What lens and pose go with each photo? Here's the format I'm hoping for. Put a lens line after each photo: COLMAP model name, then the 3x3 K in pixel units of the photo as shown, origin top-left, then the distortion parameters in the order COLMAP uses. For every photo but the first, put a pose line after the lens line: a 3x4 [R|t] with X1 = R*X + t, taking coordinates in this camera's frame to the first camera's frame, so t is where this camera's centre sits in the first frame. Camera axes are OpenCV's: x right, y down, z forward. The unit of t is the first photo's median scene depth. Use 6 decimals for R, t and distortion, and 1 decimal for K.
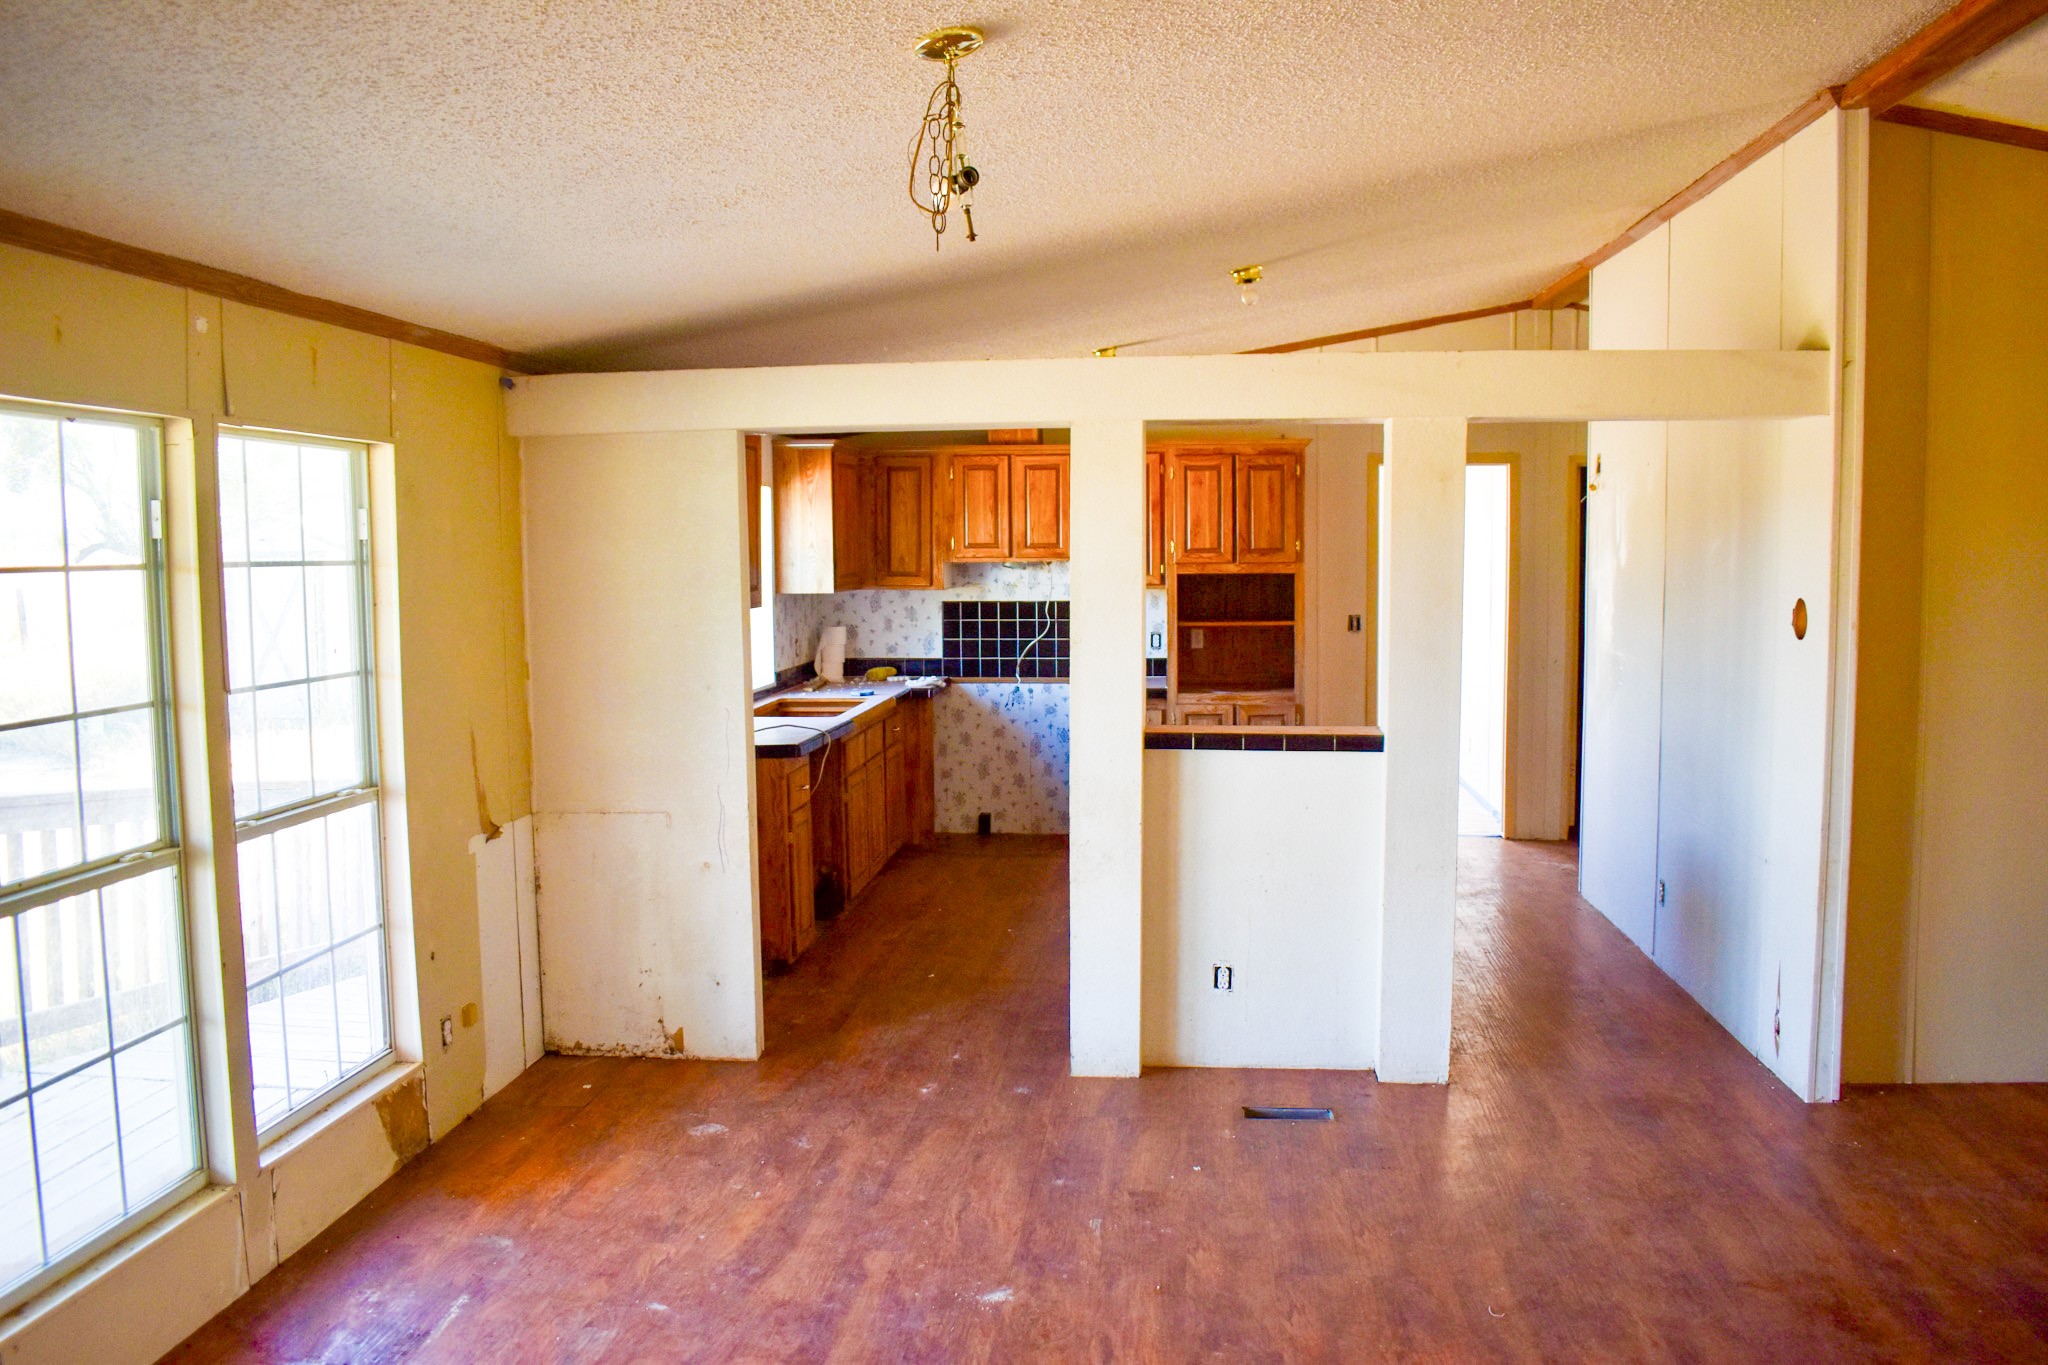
lens RADIAL K [[1709.6, 0, 1024.0], [0, 1709.6, 682.5], [0, 0, 1]] dist [-0.072373, 0.006508]
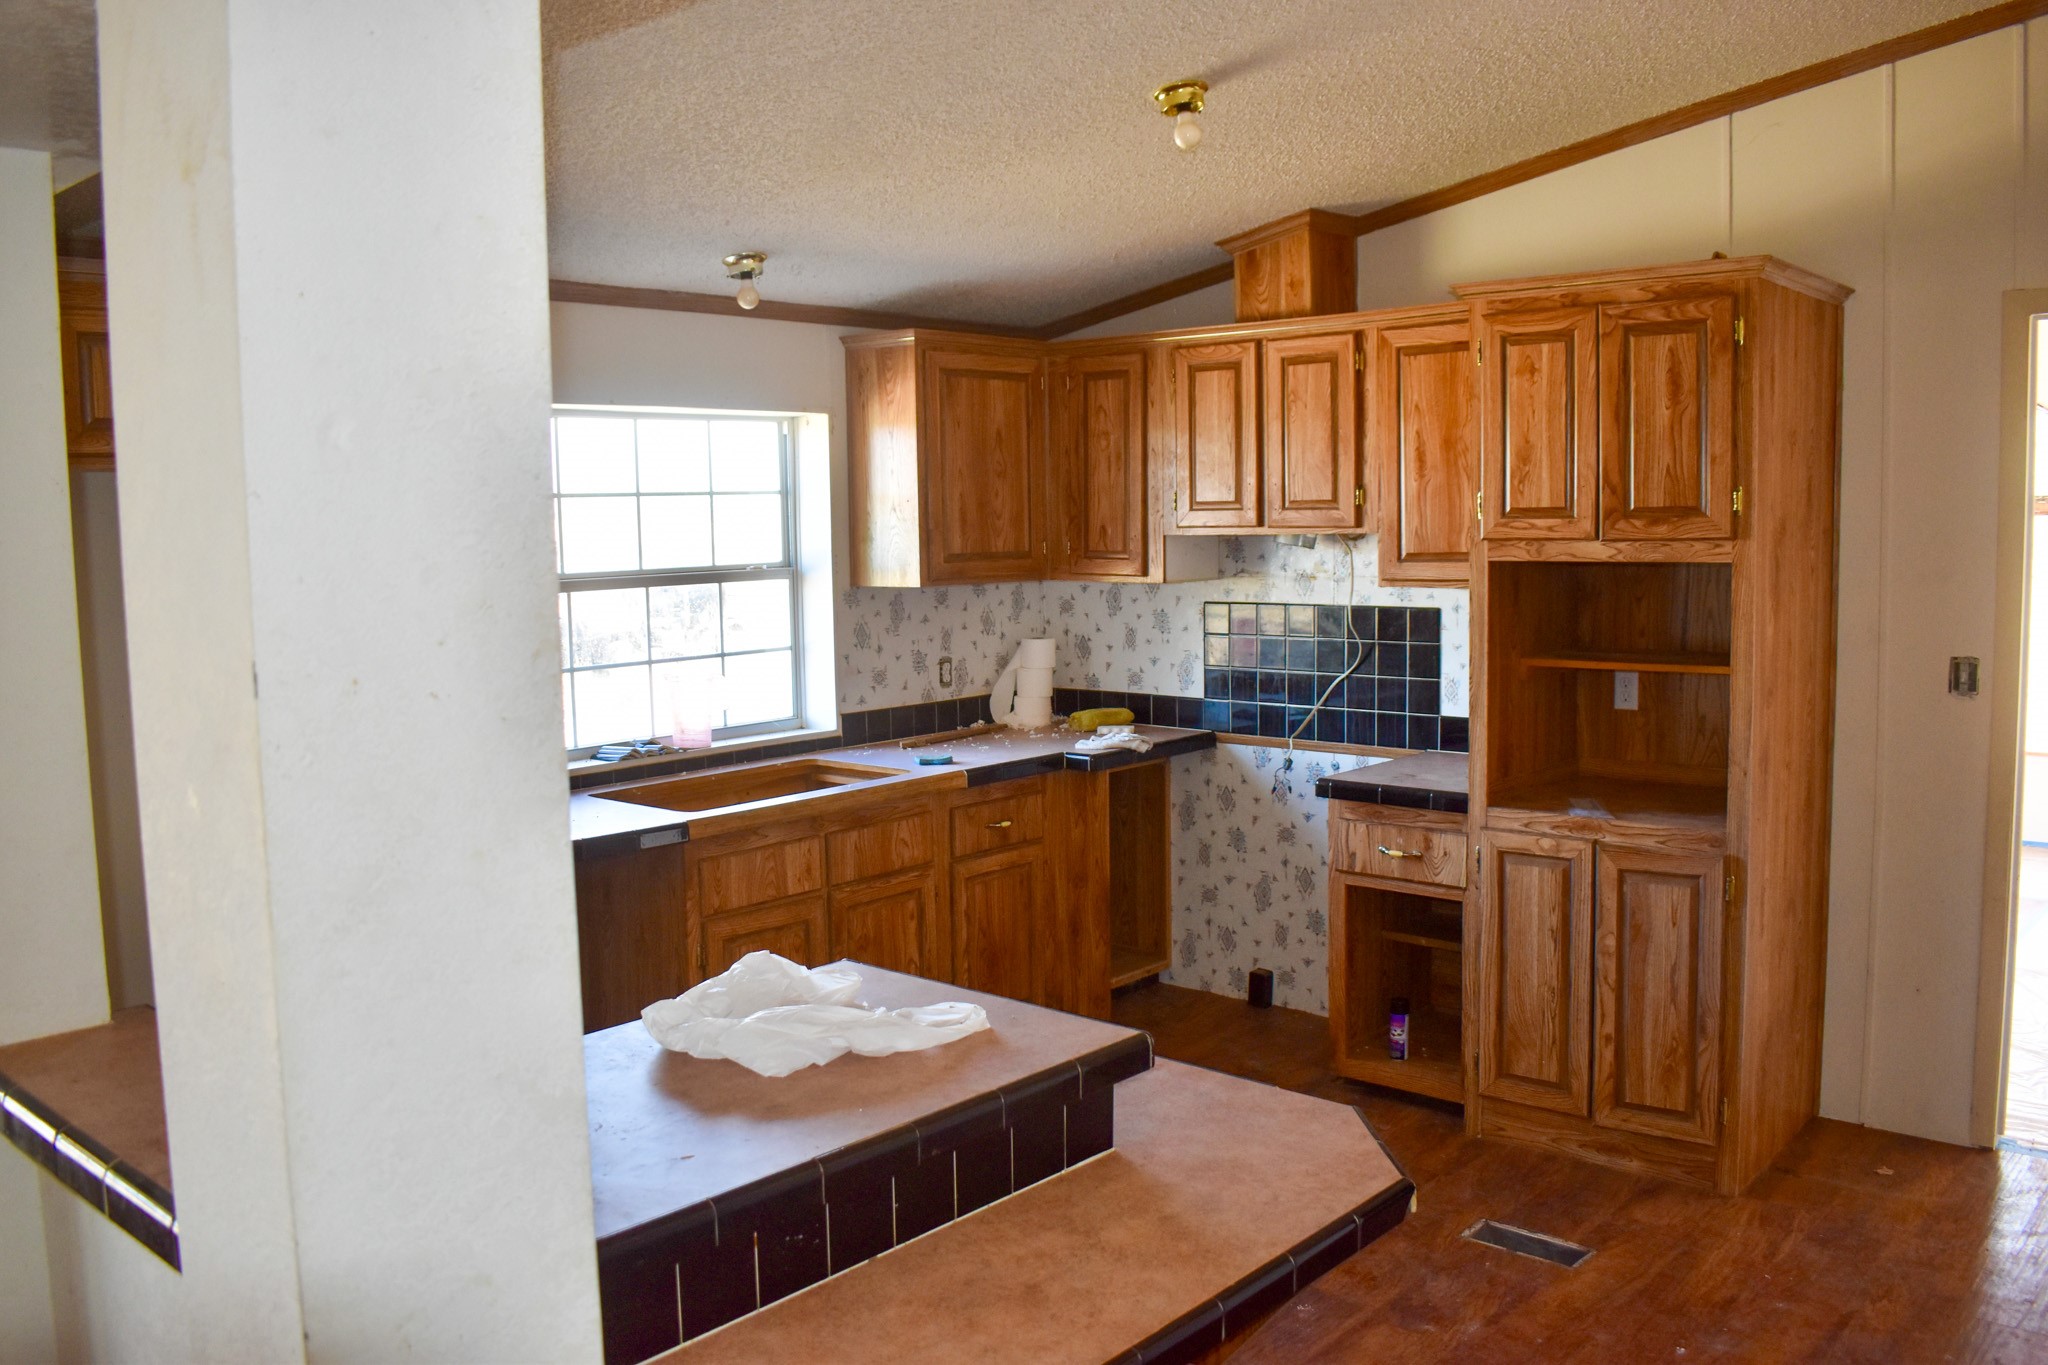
lens RADIAL K [[1709.6, 0, 1024.0], [0, 1709.6, 682.5], [0, 0, 1]] dist [-0.072373, 0.006508]
pose [[0.804354, 0.052182, -0.591855, 0.261033], [-0.040154, 0.998633, 0.033475, -0.038593], [0.592792, -0.003160, 0.805349, 0.514208]]
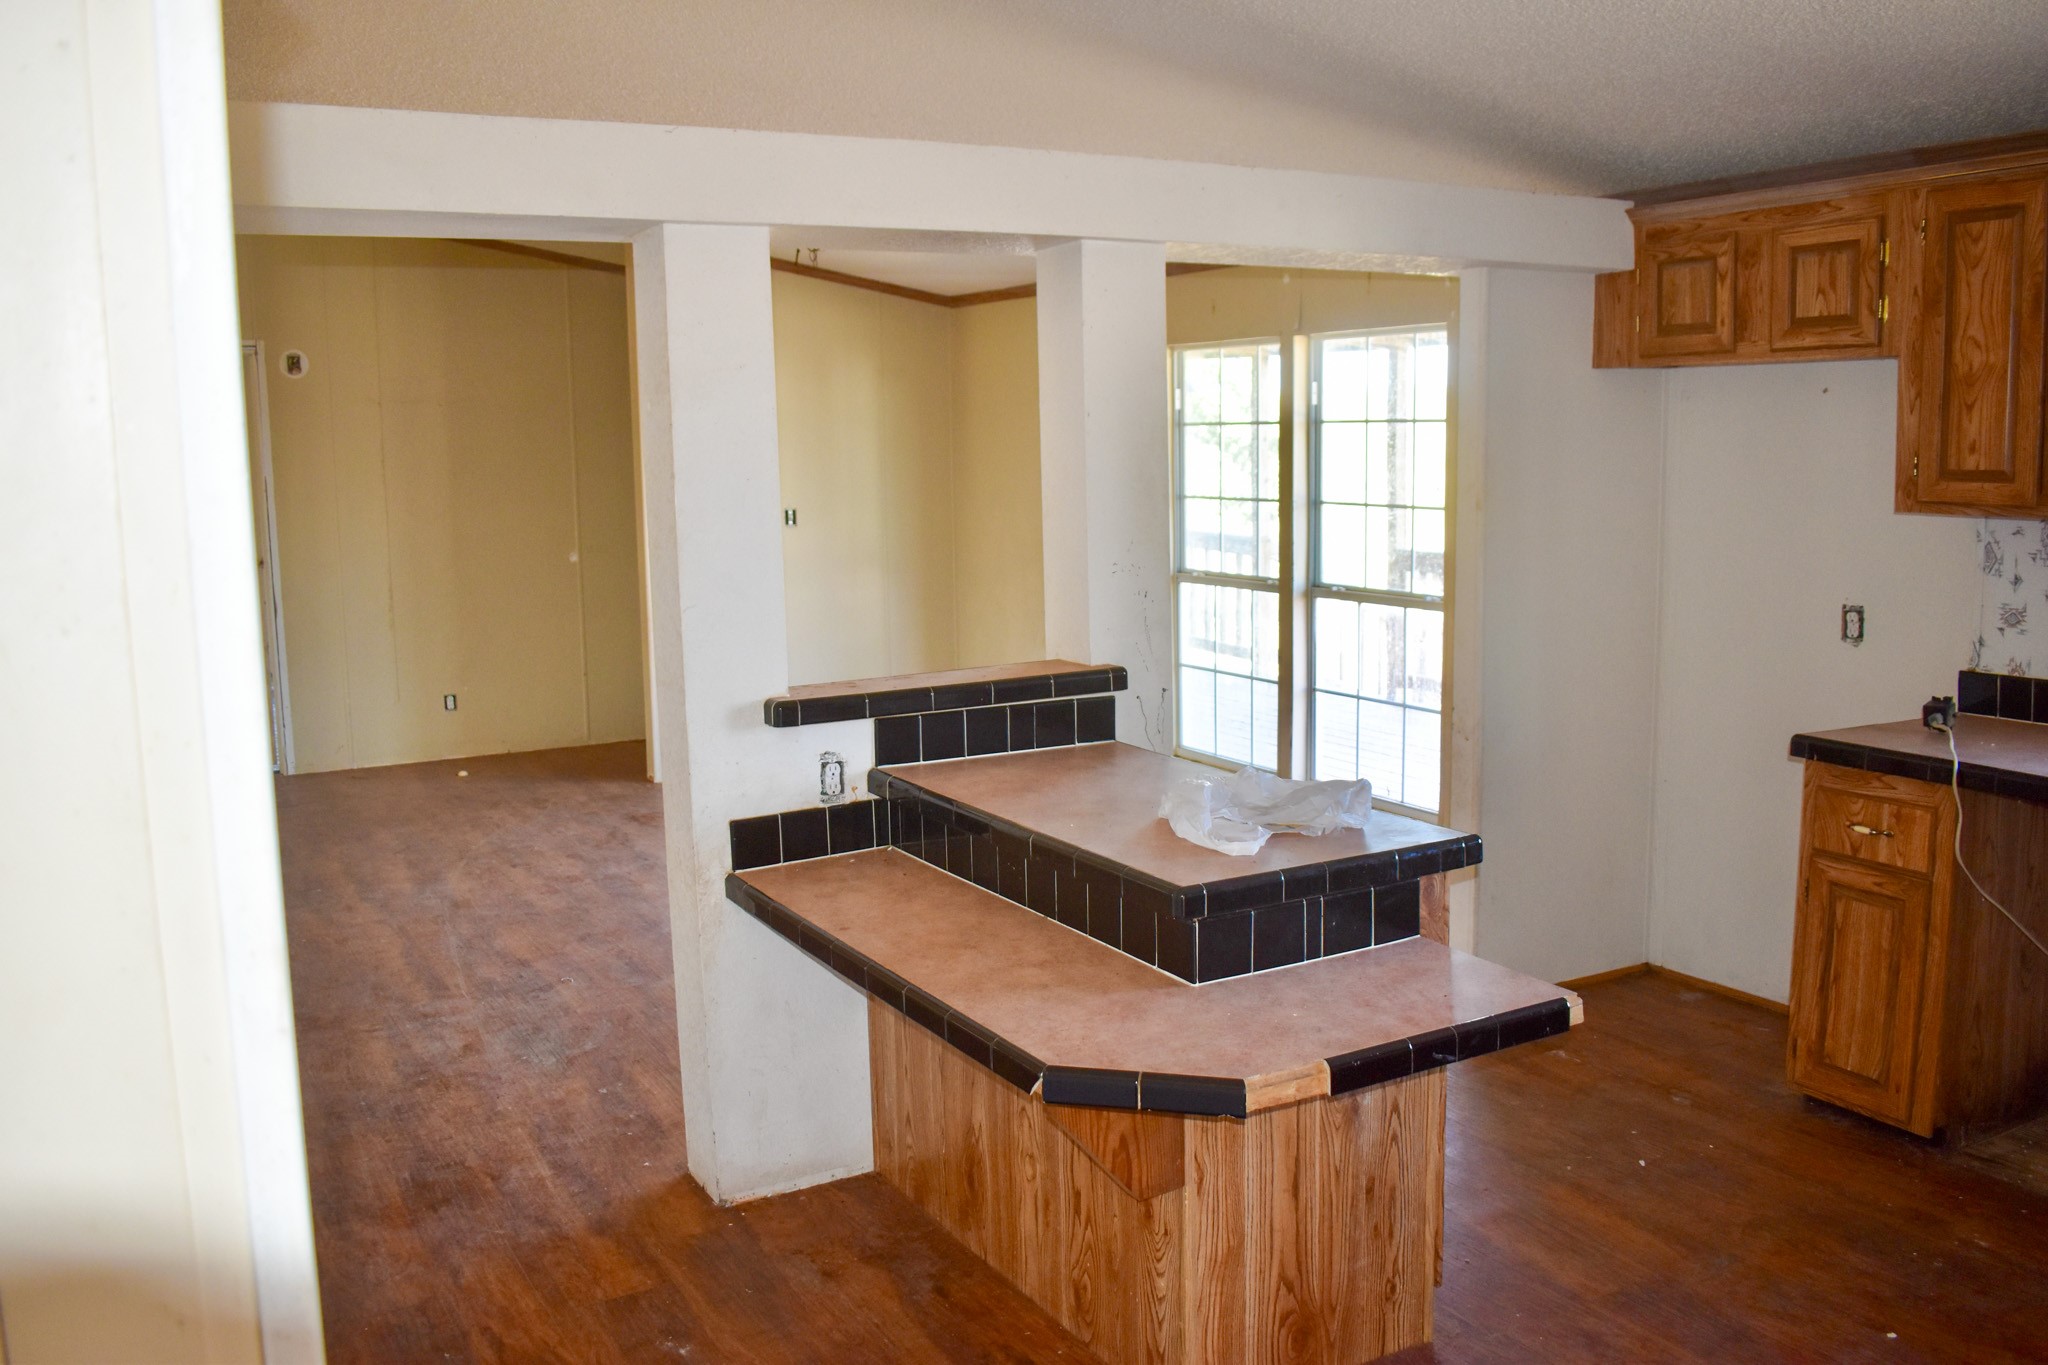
lens RADIAL K [[1695.5, 0, 1024.0], [0, 1695.5, 682.5], [0, 0, 1]] dist [-0.088754, -0.000704]
pose [[-0.821725, 0.103850, -0.560343, 0.311628], [-0.026713, 0.975156, 0.219902, -0.079338], [0.569258, 0.195667, -0.798536, 0.981129]]
